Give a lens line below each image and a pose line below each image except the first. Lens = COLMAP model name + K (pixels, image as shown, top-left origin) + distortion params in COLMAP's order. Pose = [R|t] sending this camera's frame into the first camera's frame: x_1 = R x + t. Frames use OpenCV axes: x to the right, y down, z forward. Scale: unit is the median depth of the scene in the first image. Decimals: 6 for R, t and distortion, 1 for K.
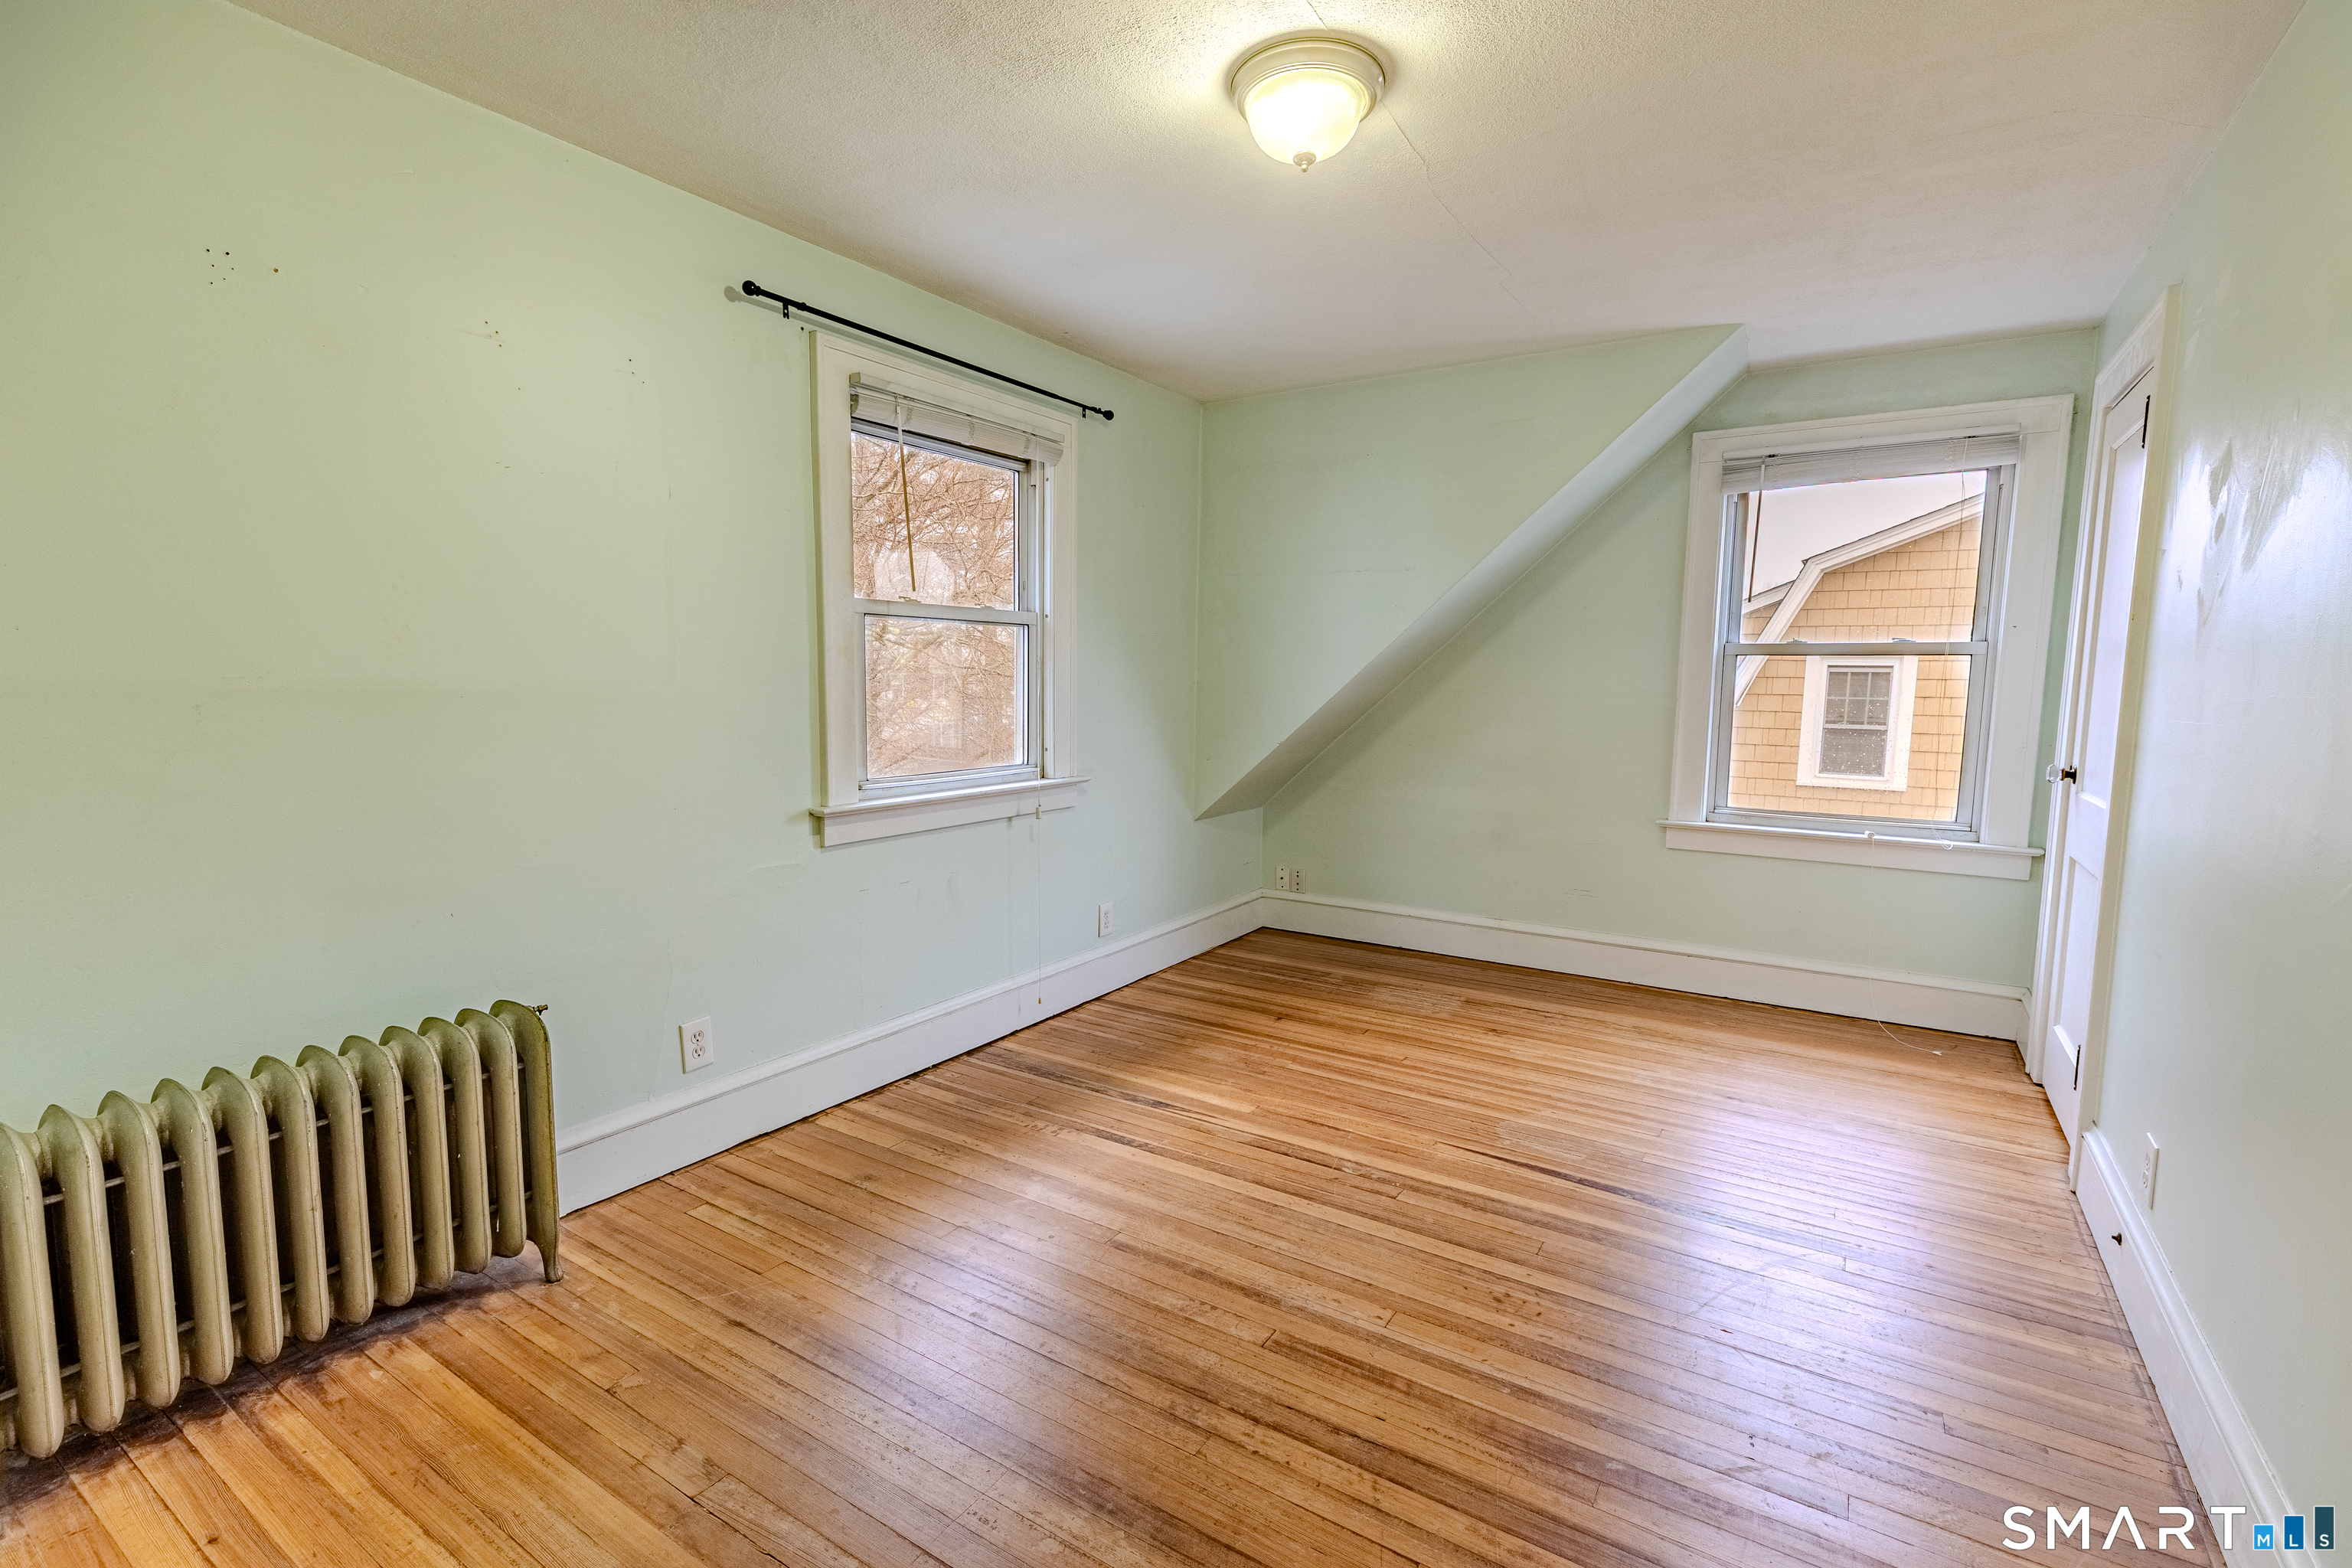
lens RADIAL K [[1047.8, 0, 1176.2], [0, 1047.8, 790.3], [0, 0, 1]] dist [0.006561, 0.000102]
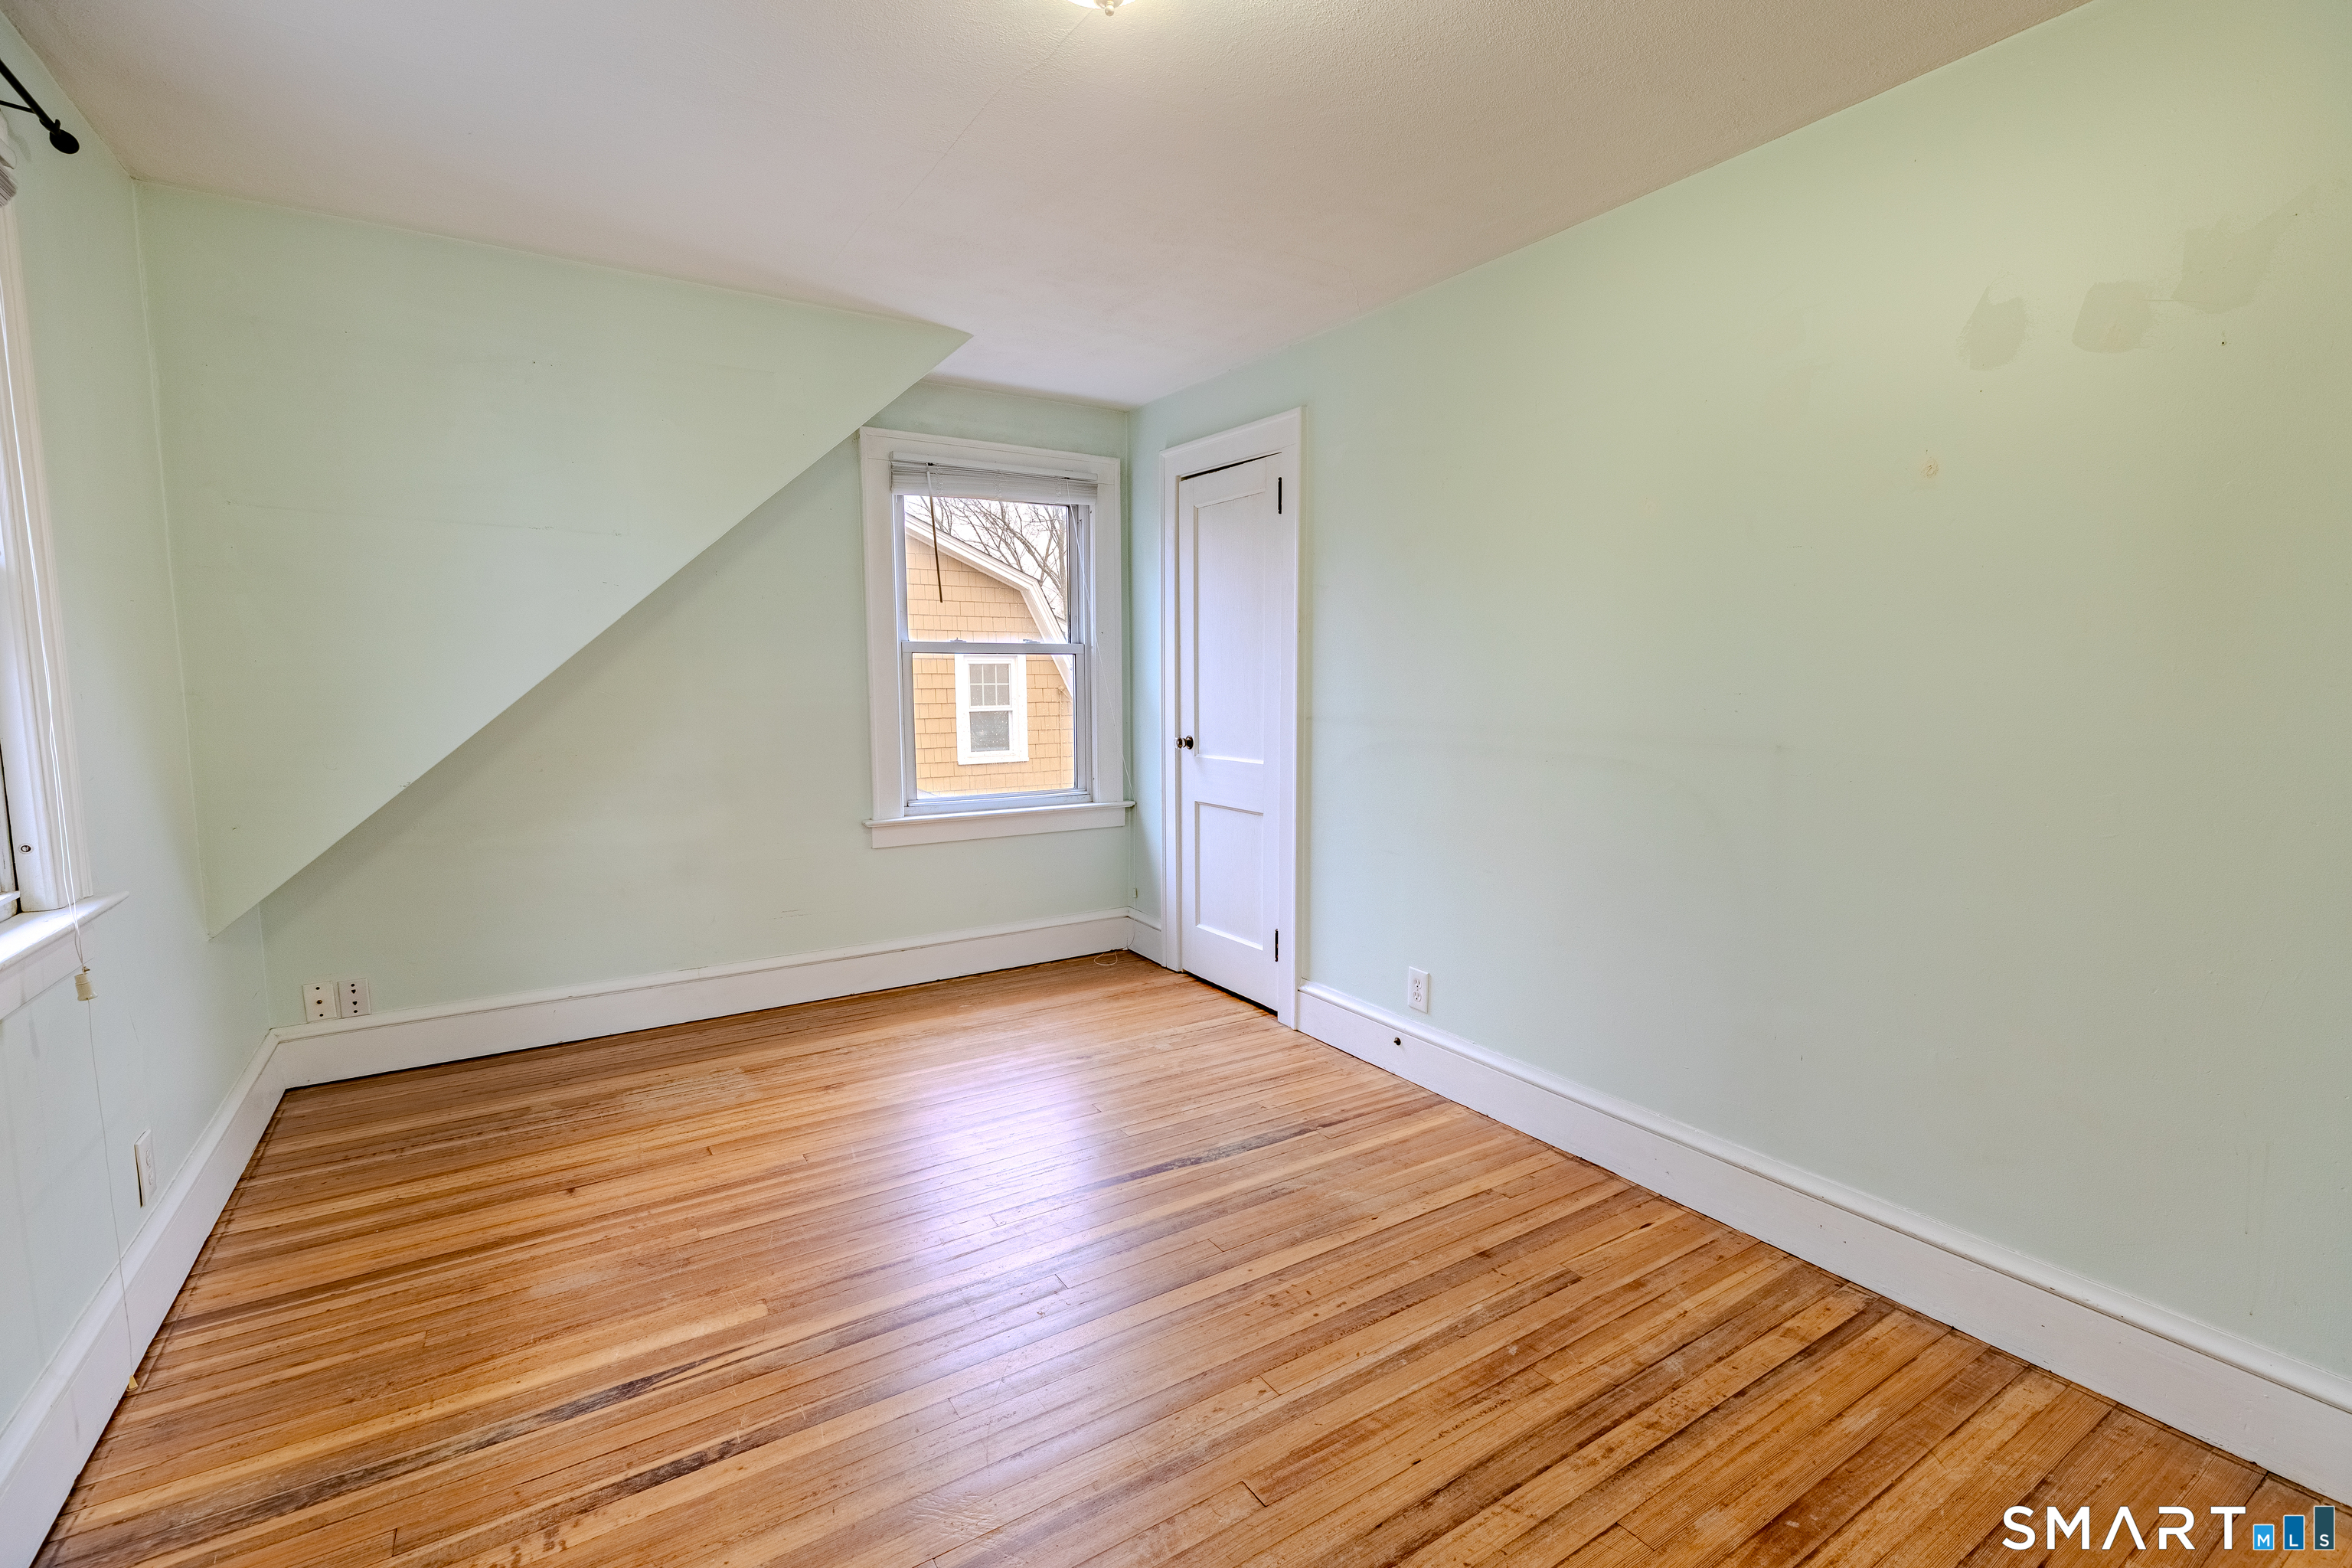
lens RADIAL K [[1047.8, 0, 1176.2], [0, 1047.8, 790.3], [0, 0, 1]] dist [0.006561, 0.000102]
pose [[0.420331, -0.110836, 0.900576, -0.314477], [0.106634, 0.991668, 0.072277, -0.042989], [-0.901083, 0.065651, 0.428648, 0.345763]]
